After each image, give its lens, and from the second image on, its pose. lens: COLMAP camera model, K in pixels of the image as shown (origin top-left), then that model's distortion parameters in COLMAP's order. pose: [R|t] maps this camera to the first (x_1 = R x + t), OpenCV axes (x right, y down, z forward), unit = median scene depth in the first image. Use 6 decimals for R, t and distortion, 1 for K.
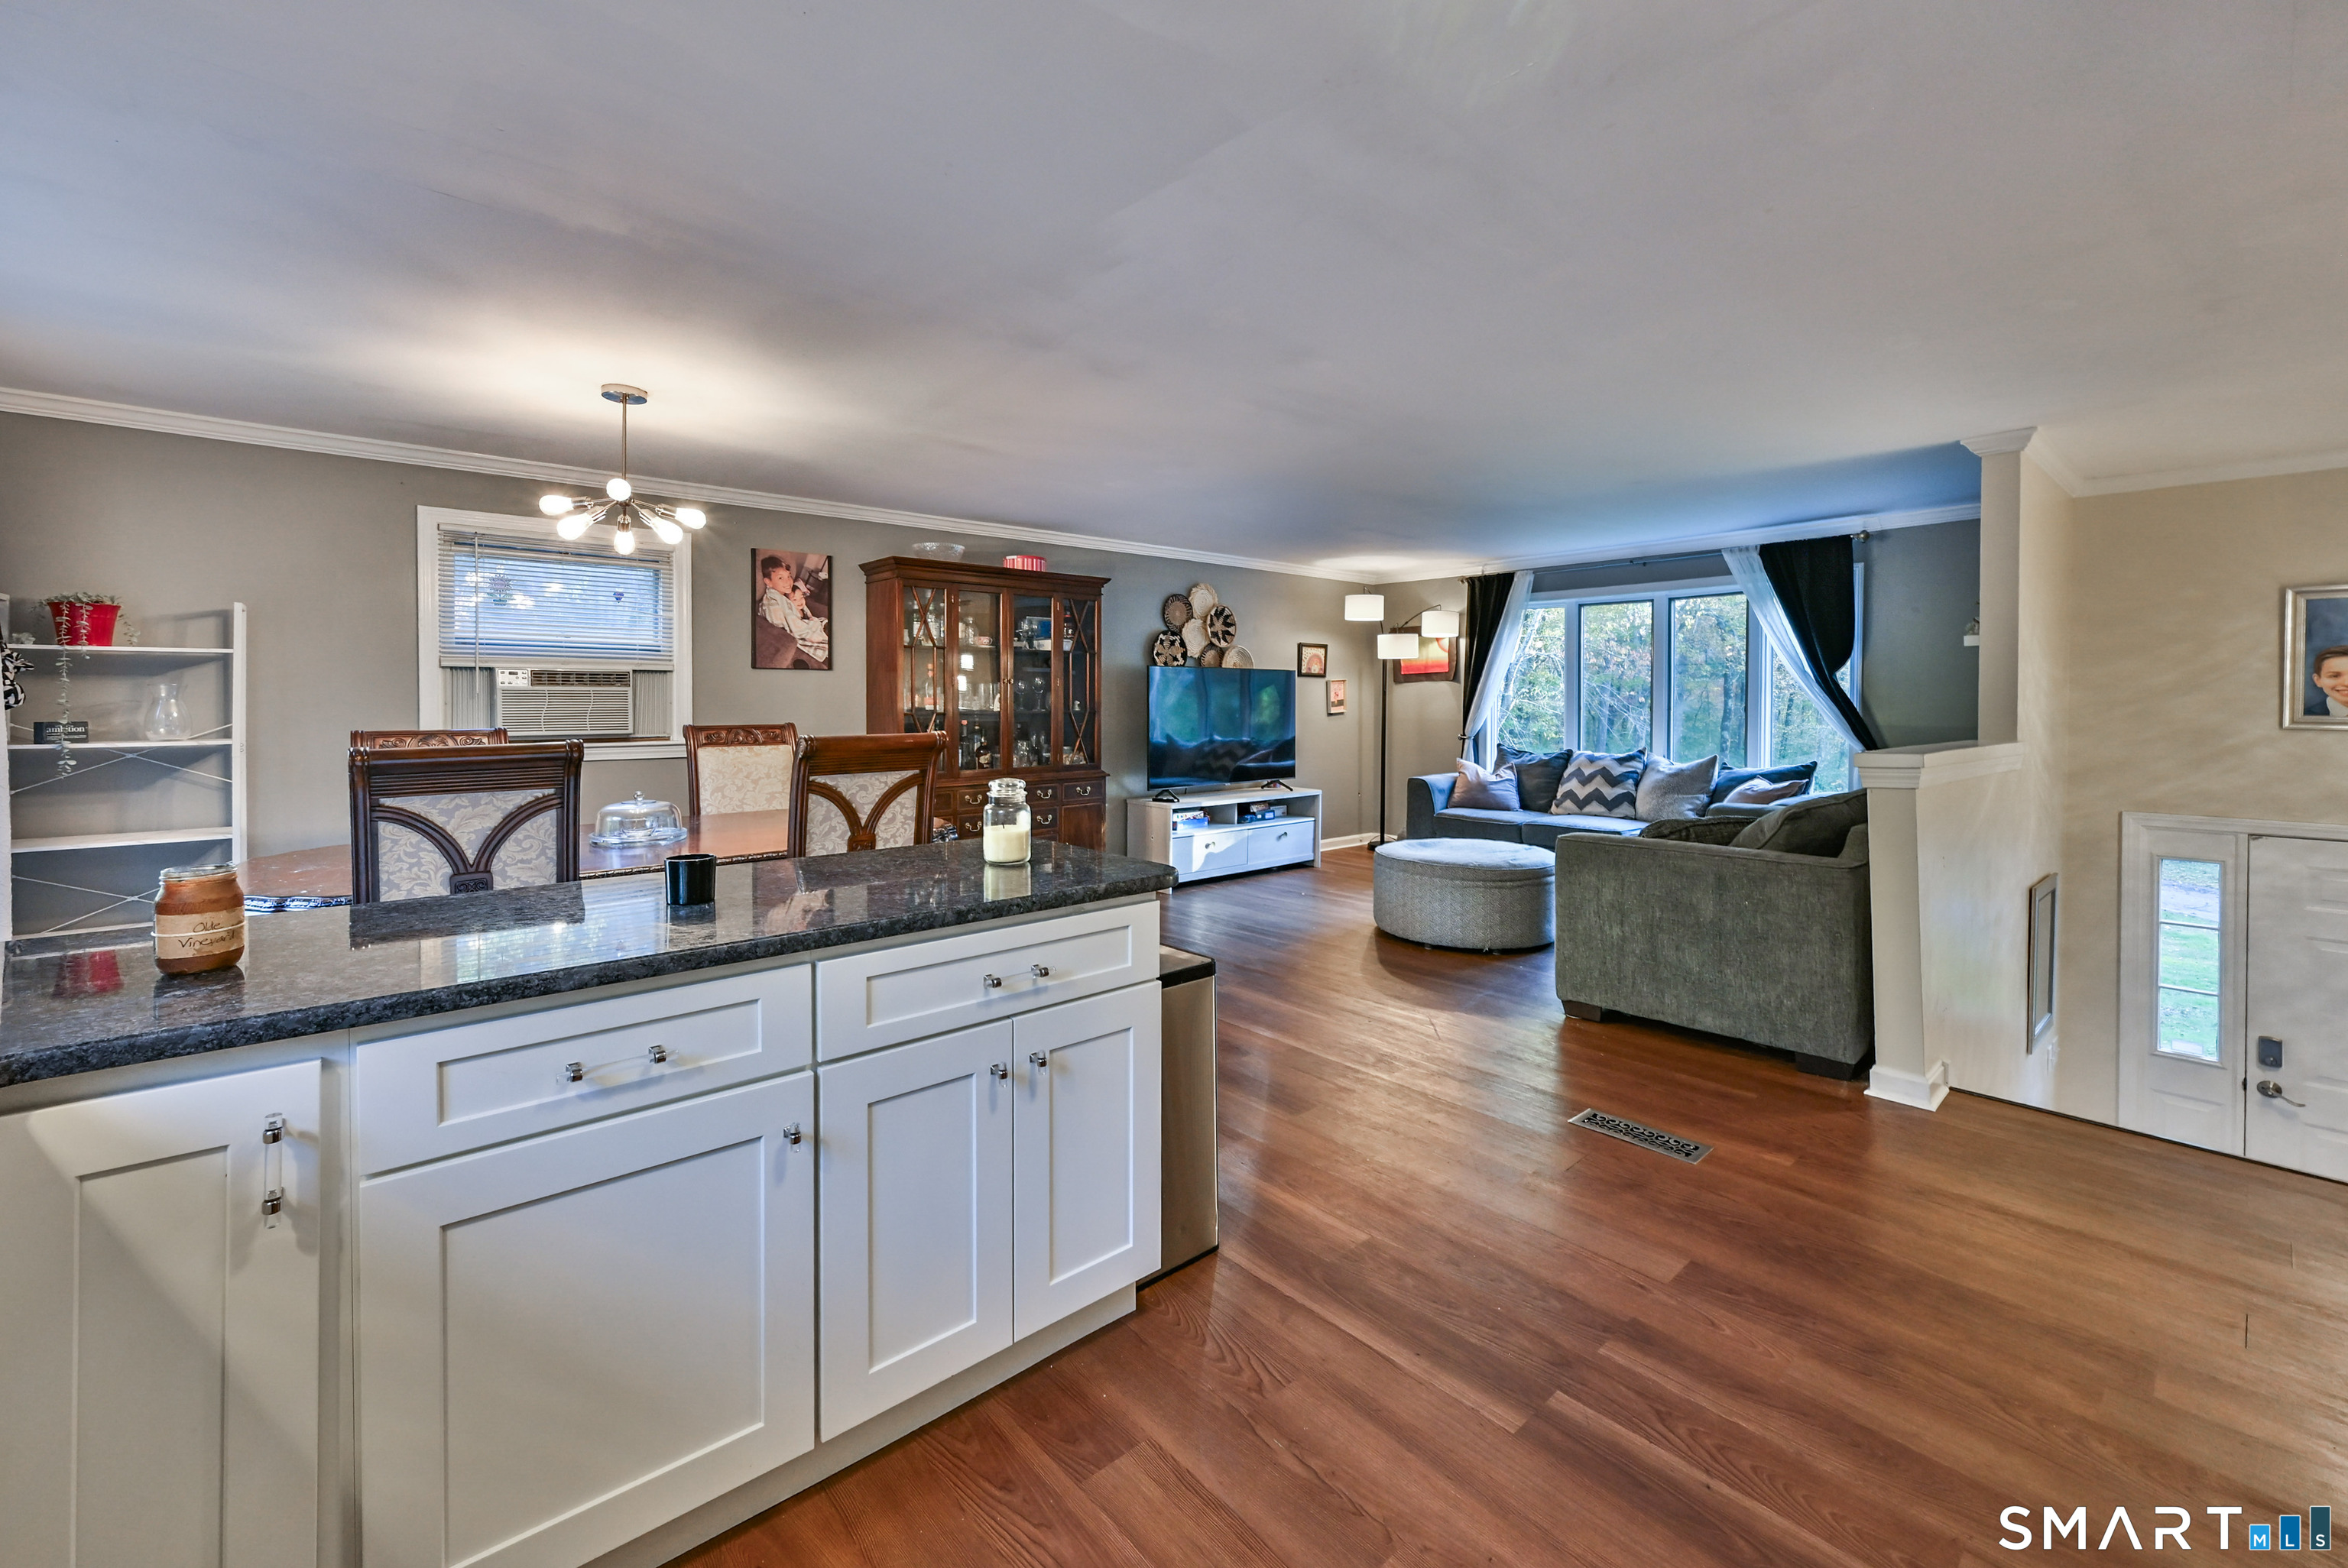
lens RADIAL K [[928.1, 0, 1195.9], [0, 928.1, 715.1], [0, 0, 1]] dist [-0.003810, 0.000898]
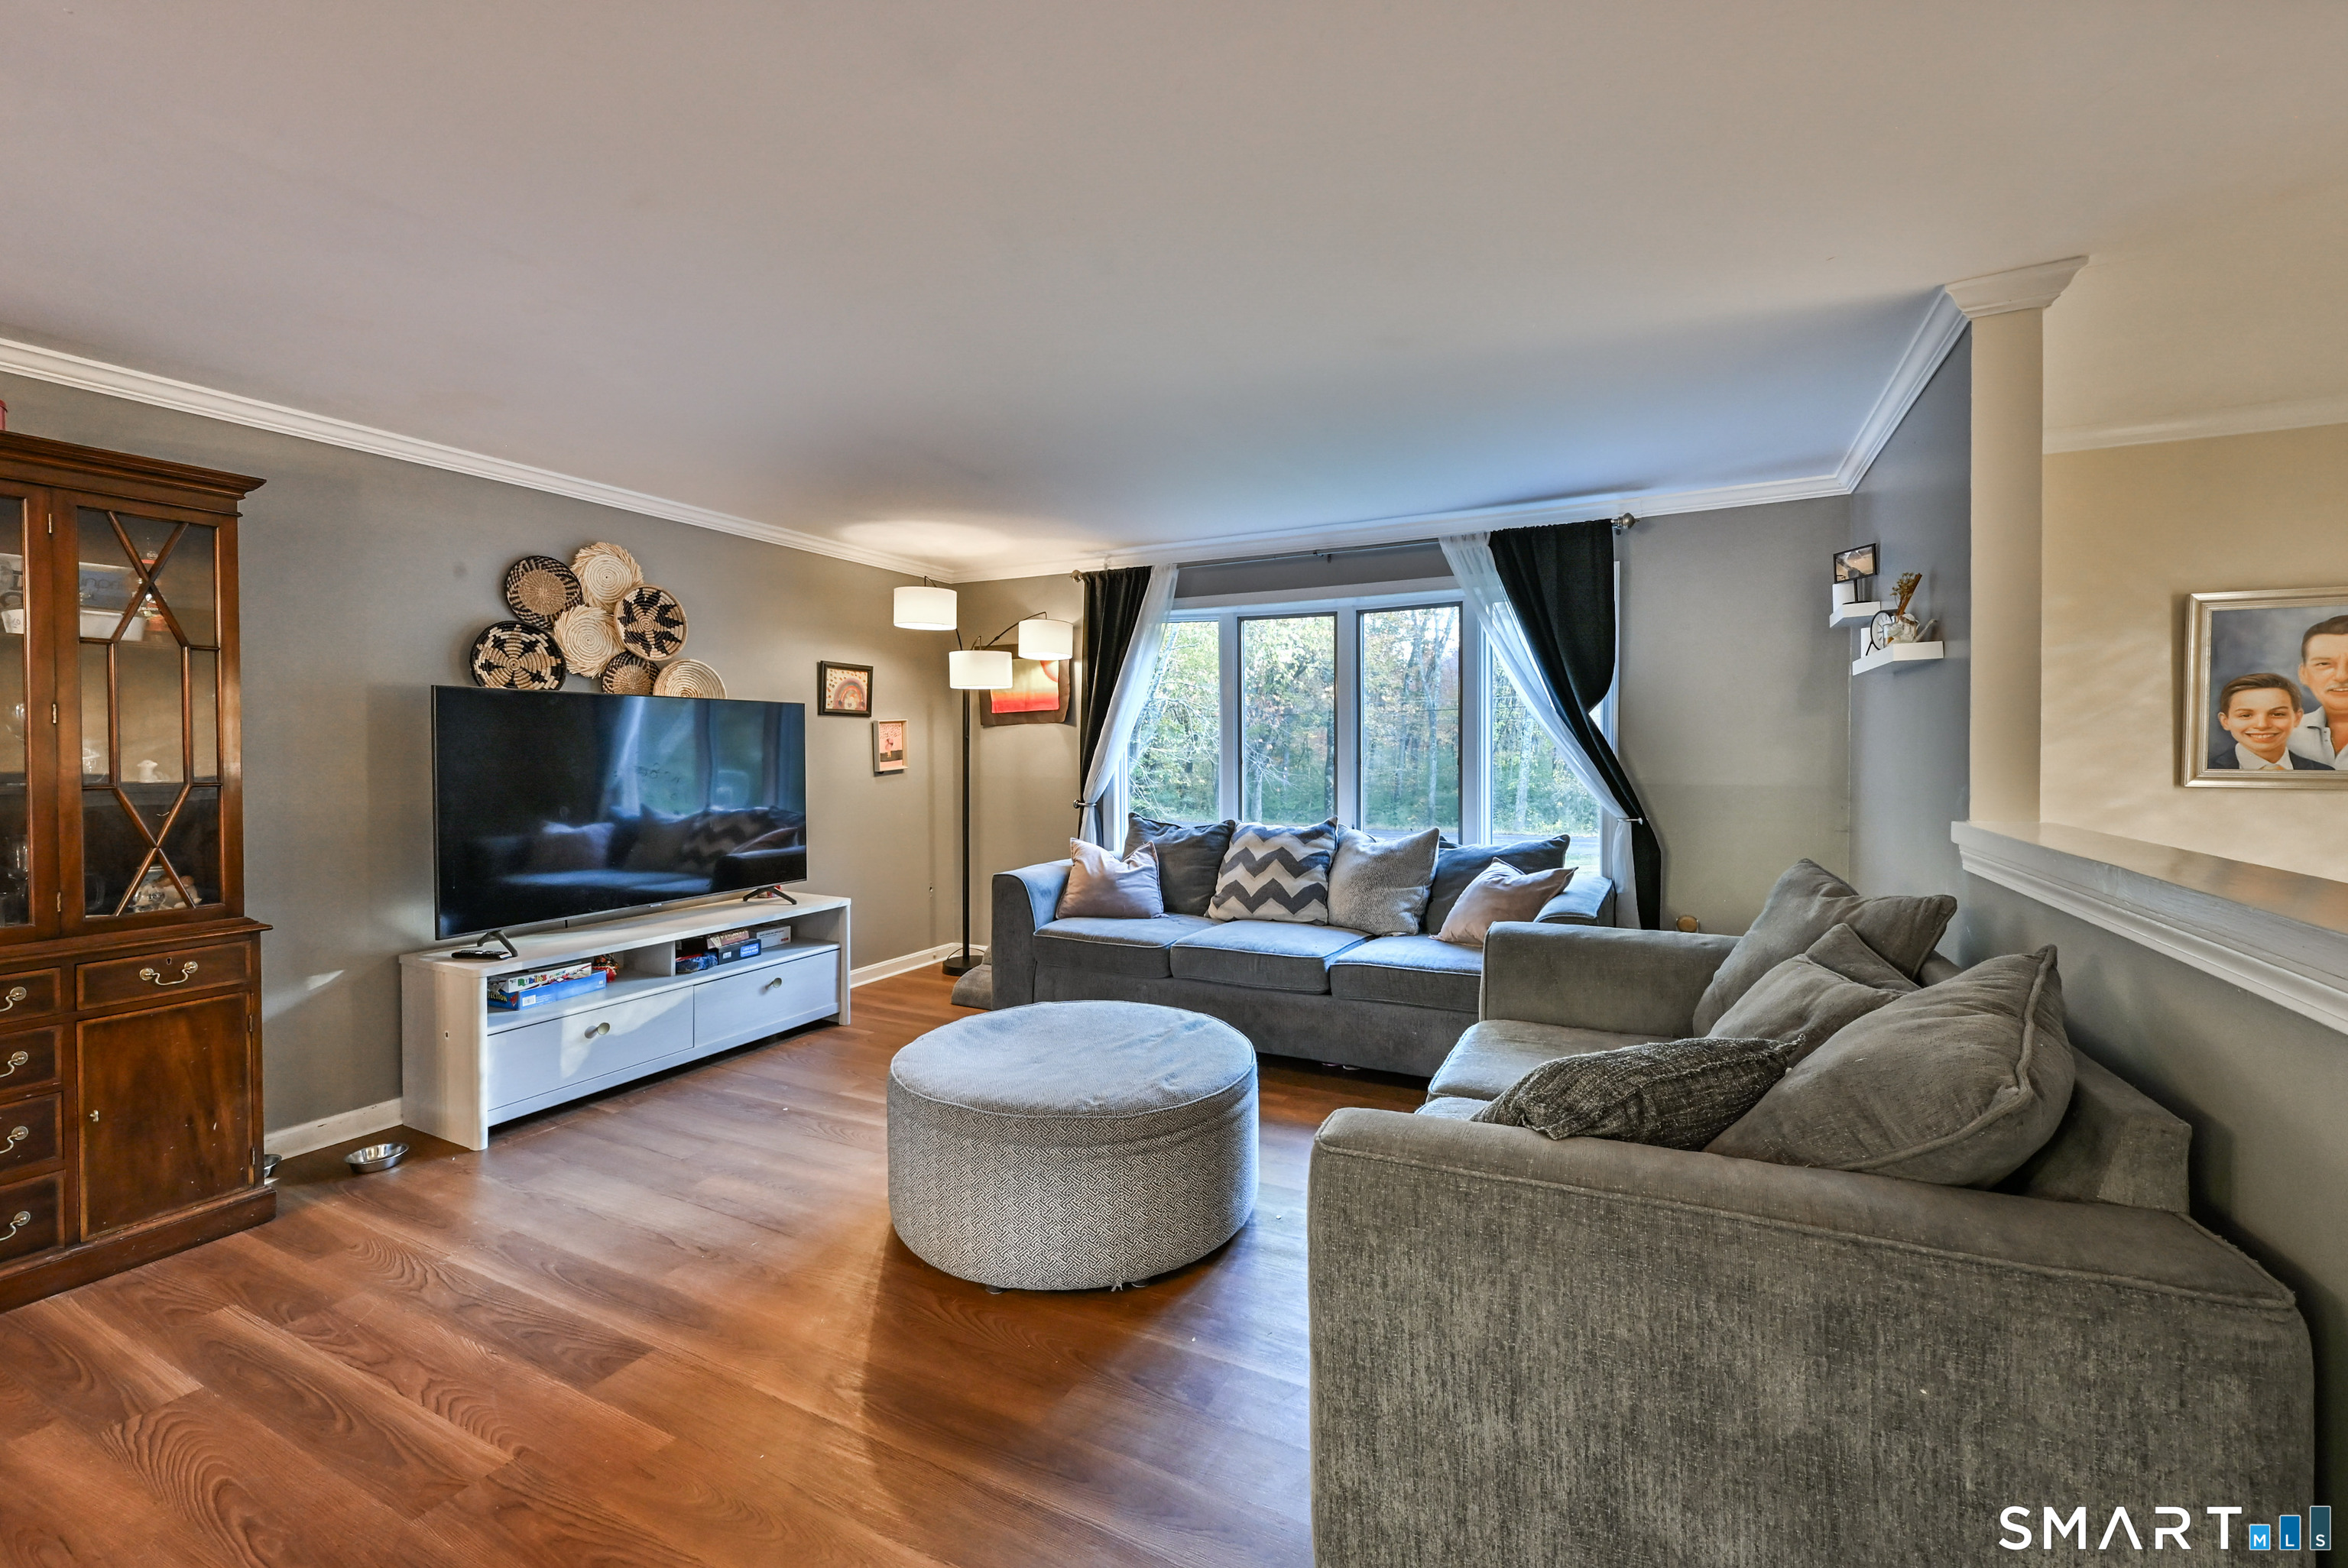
lens RADIAL K [[928.1, 0, 1179.7], [0, 928.1, 765.5], [0, 0, 1]] dist [-0.003810, 0.000898]
pose [[0.921341, -0.010278, 0.388619, 0.125626], [0.010011, 0.999946, 0.002712, -0.009150], [-0.388626, 0.001391, 0.921394, 0.479352]]
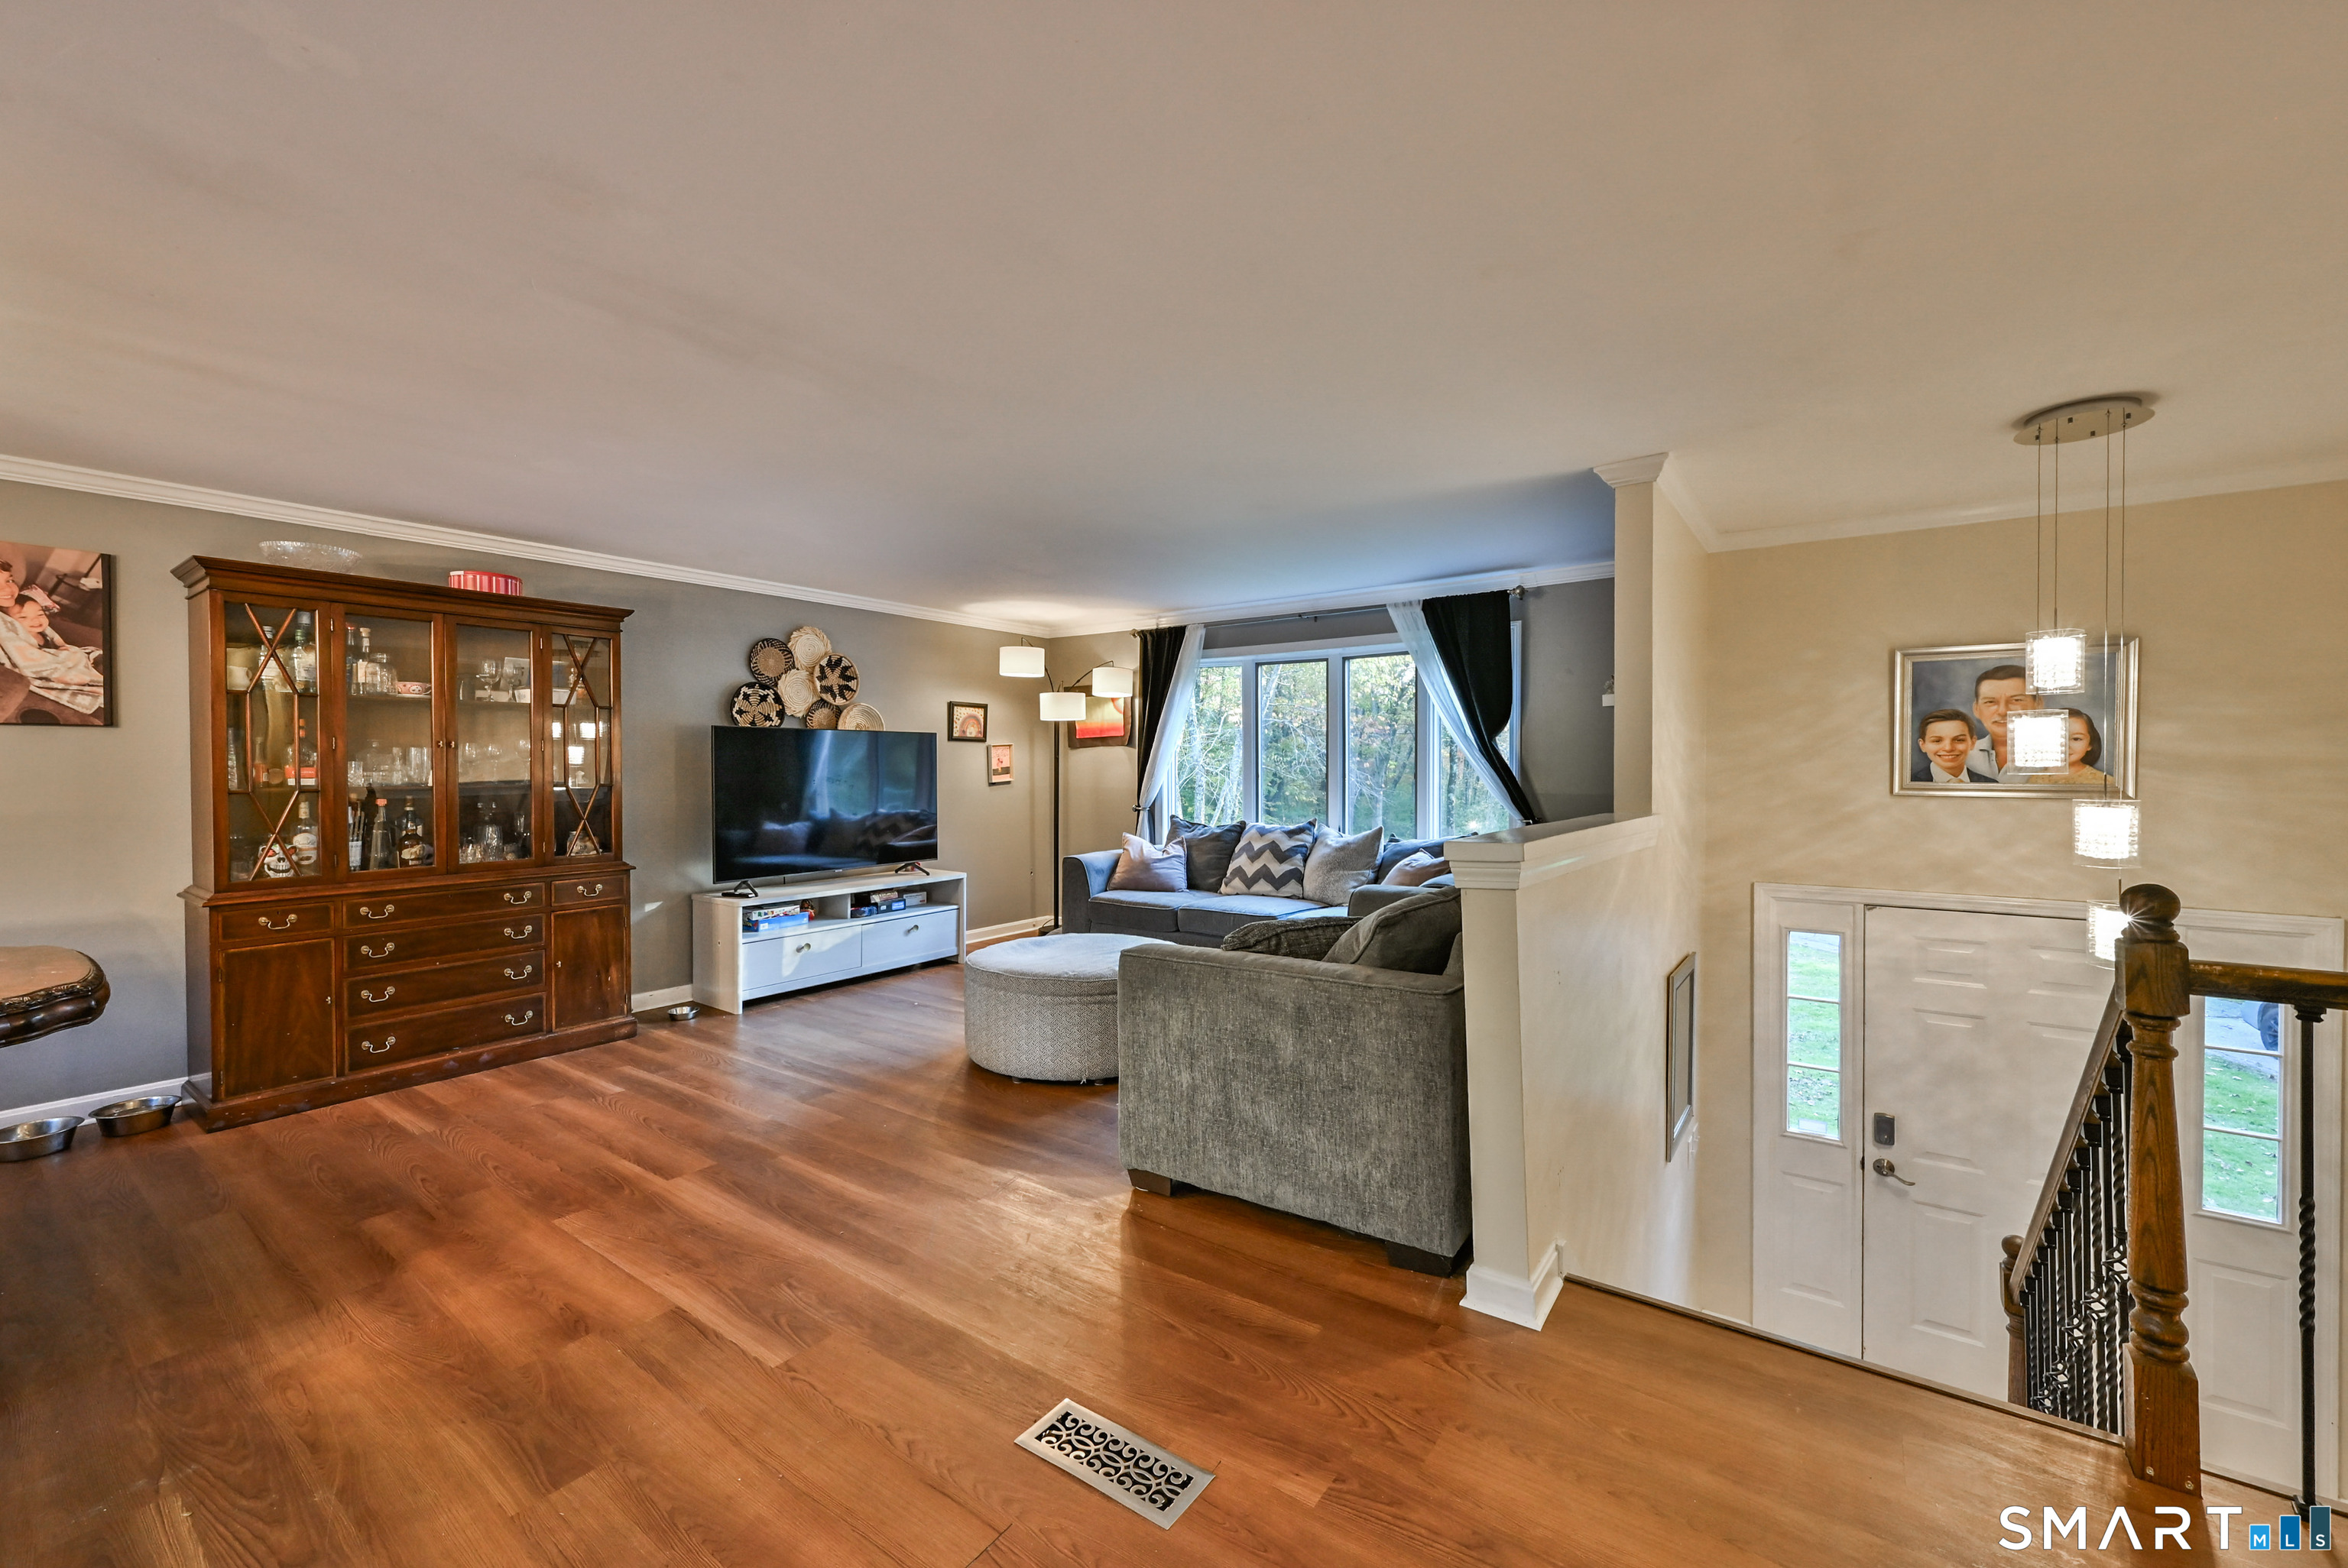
lens RADIAL K [[928.1, 0, 1153.0], [0, 928.1, 780.1], [0, 0, 1]] dist [-0.003810, 0.000898]
pose [[0.978022, -0.005924, 0.208419, 0.163898], [0.006053, 0.999982, 0.000019, -0.004876], [-0.208415, 0.001243, 0.978040, 0.162577]]
